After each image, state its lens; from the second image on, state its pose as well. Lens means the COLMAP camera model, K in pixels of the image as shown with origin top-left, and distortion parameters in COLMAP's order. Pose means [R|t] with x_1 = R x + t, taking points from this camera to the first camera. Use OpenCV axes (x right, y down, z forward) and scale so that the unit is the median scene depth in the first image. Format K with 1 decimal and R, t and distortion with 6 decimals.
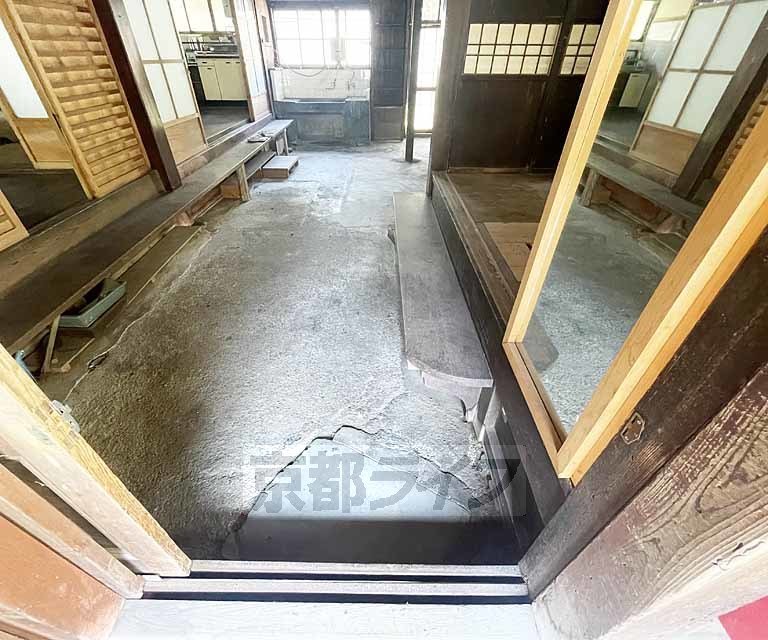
lens RADIAL K [[346.3, 0, 381.5], [0, 346.3, 317.8], [0, 0, 1]] dist [-0.001136, -0.002387]
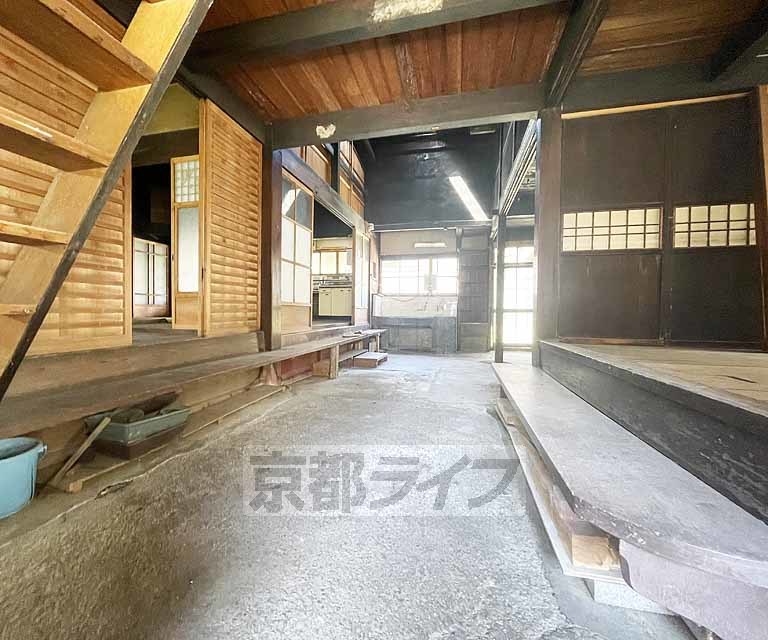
lens RADIAL K [[346.3, 0, 369.2], [0, 346.3, 322.2], [0, 0, 1]] dist [-0.001136, -0.002387]
pose [[0.967336, 0.000659, -0.253496, -0.049996], [-0.151372, 0.803639, -0.575543, 0.122906], [0.203341, 0.595116, 0.777489, 0.195324]]
